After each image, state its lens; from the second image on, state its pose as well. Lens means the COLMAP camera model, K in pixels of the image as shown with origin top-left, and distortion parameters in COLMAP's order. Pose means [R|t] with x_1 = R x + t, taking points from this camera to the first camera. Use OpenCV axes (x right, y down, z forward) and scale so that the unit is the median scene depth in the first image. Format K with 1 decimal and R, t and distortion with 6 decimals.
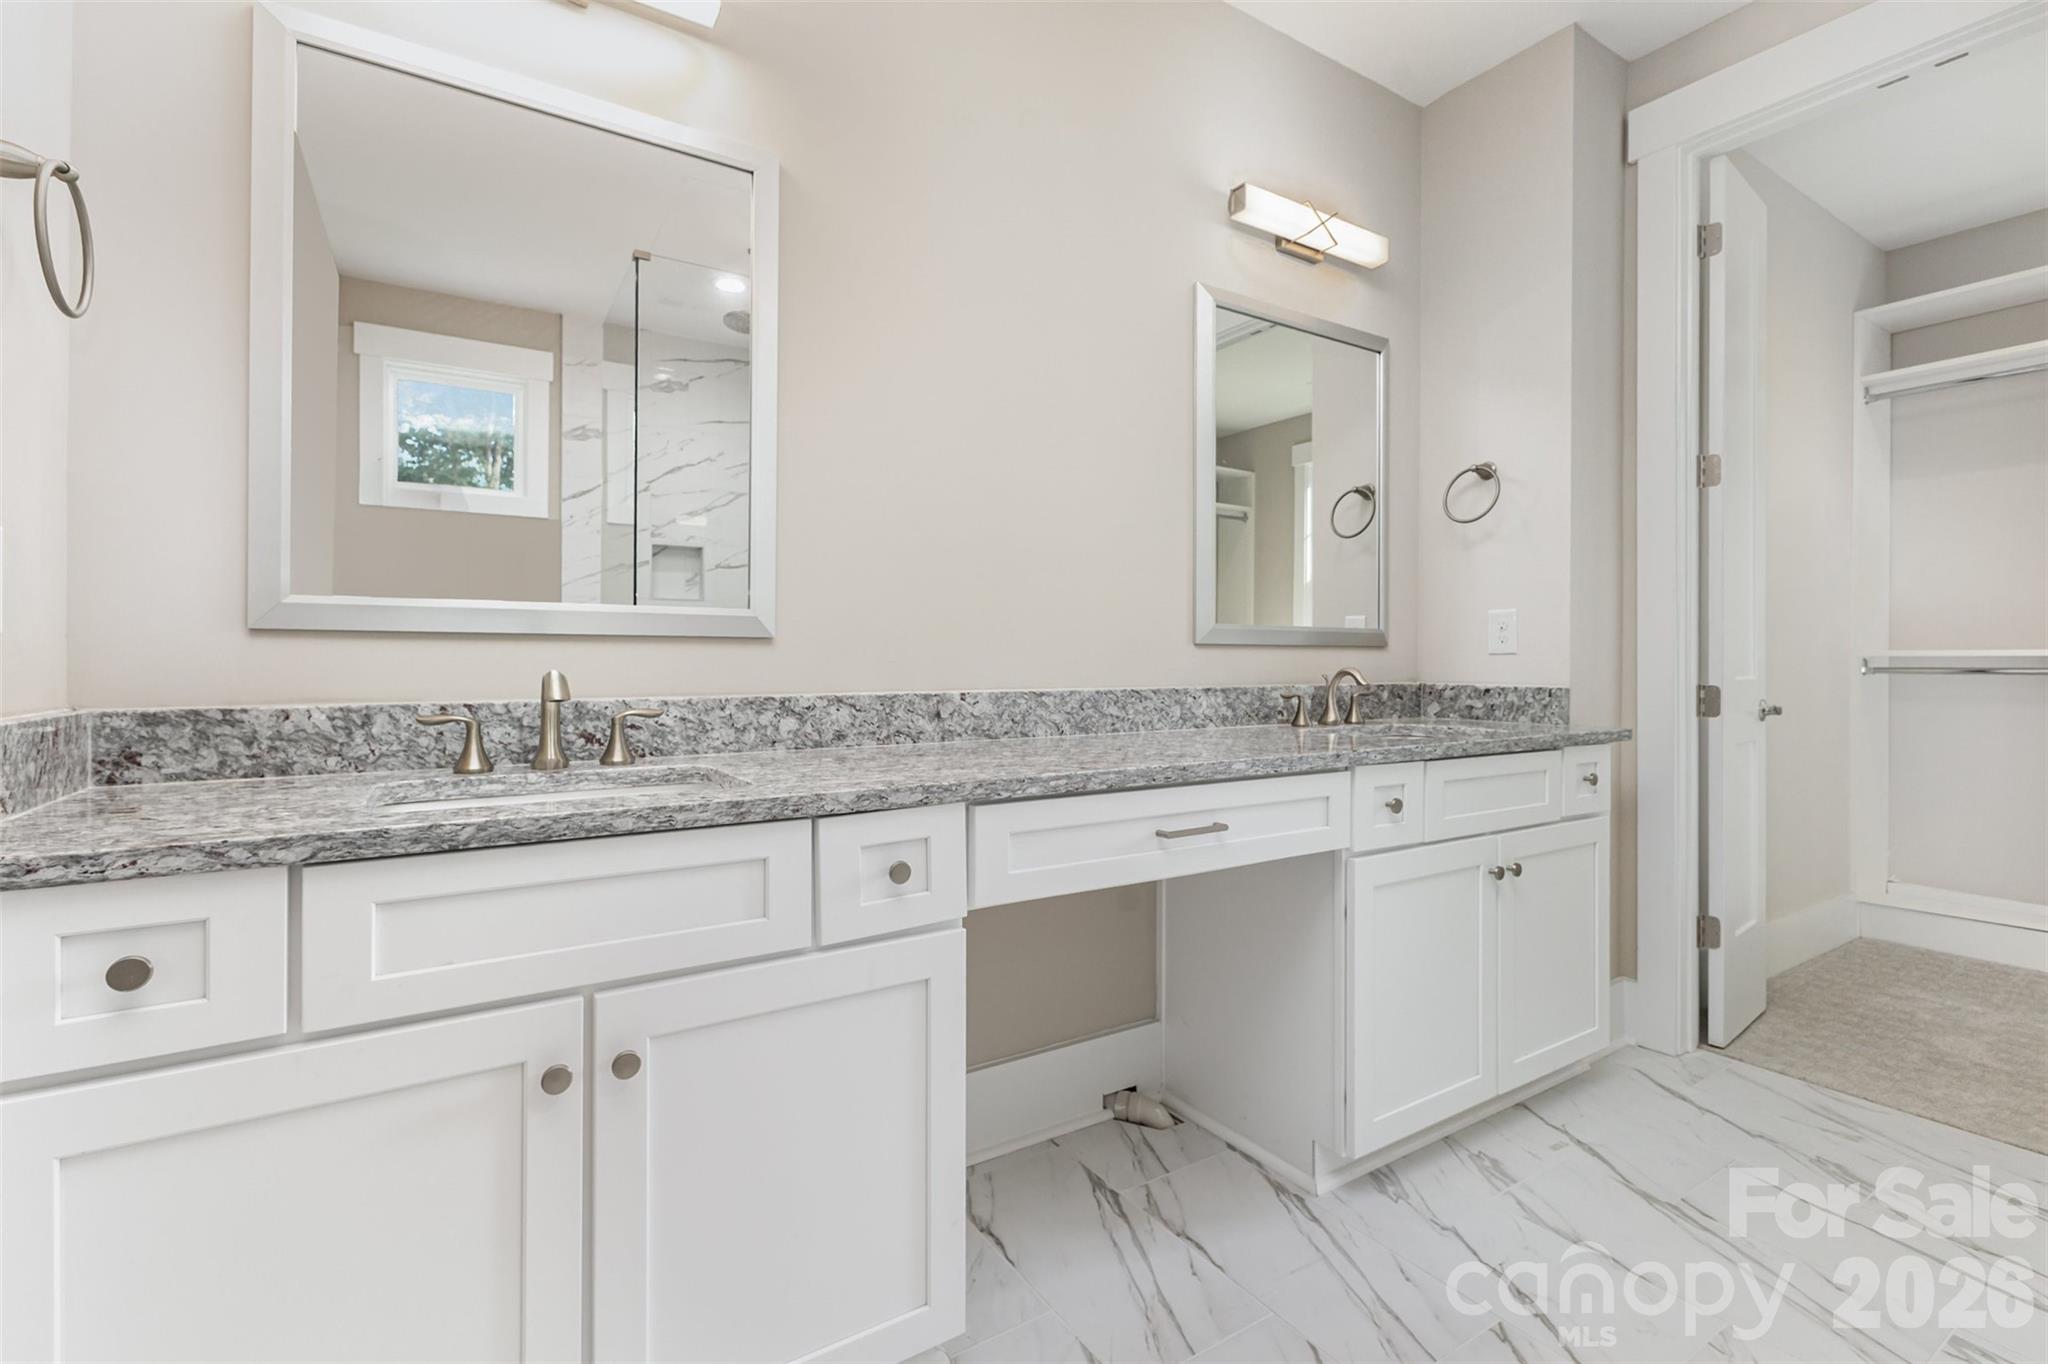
lens RADIAL K [[906.4, 0, 1019.1], [0, 906.4, 664.1], [0, 0, 1]] dist [-0.002348, -0.000231]
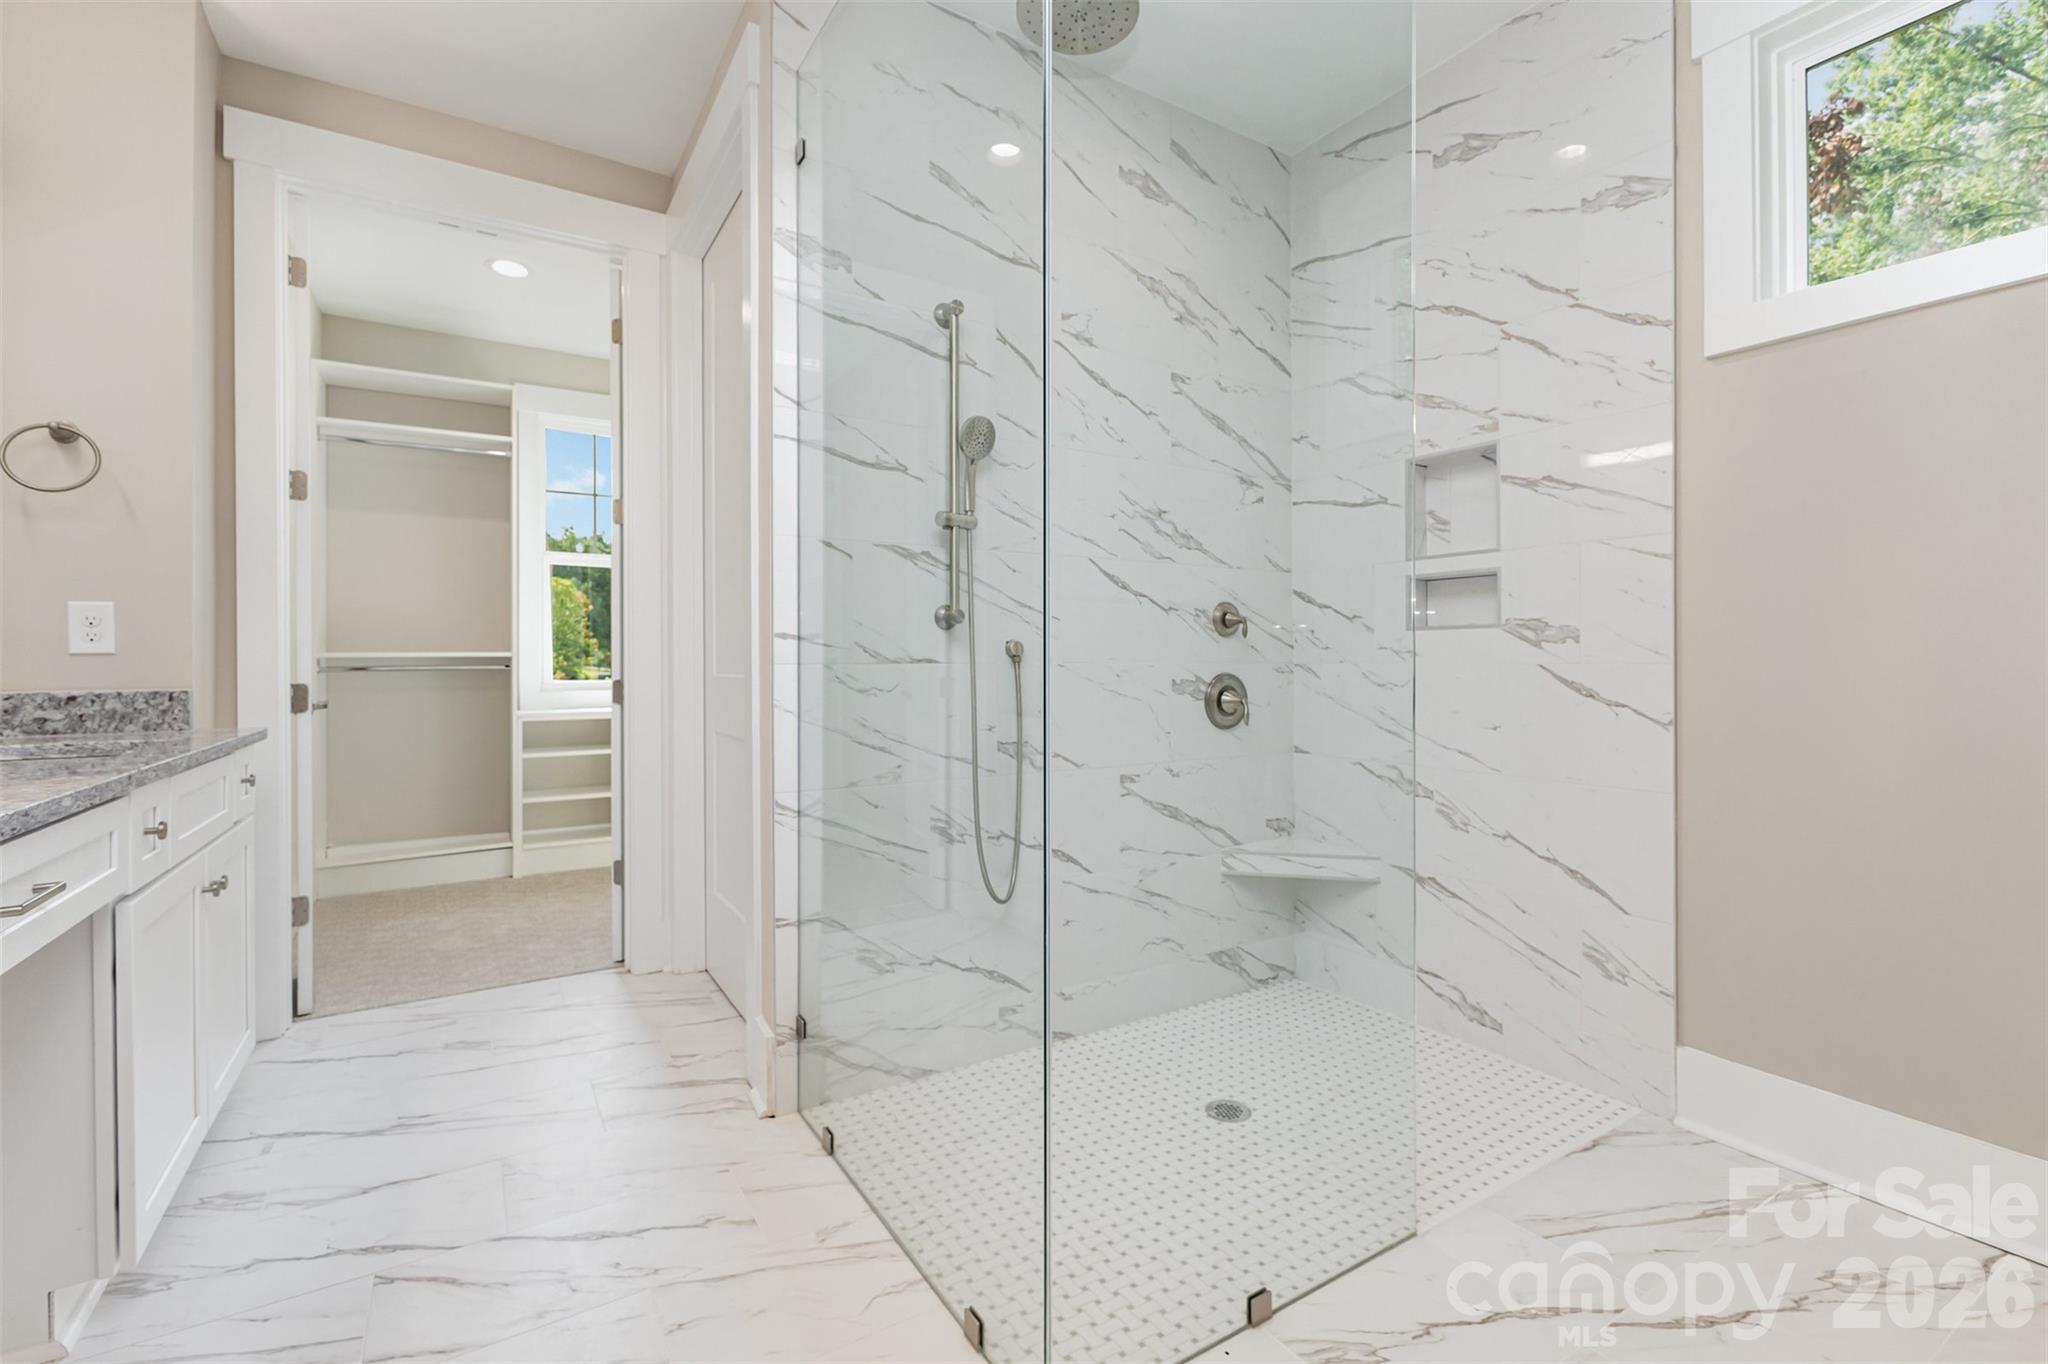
lens RADIAL K [[906.4, 0, 1014.4], [0, 906.4, 668.8], [0, 0, 1]] dist [-0.002348, -0.000231]
pose [[0.013531, -0.012740, 0.999827, -0.324594], [0.008577, 0.999884, 0.012624, -0.000852], [-0.999872, 0.008405, 0.013638, 0.135278]]
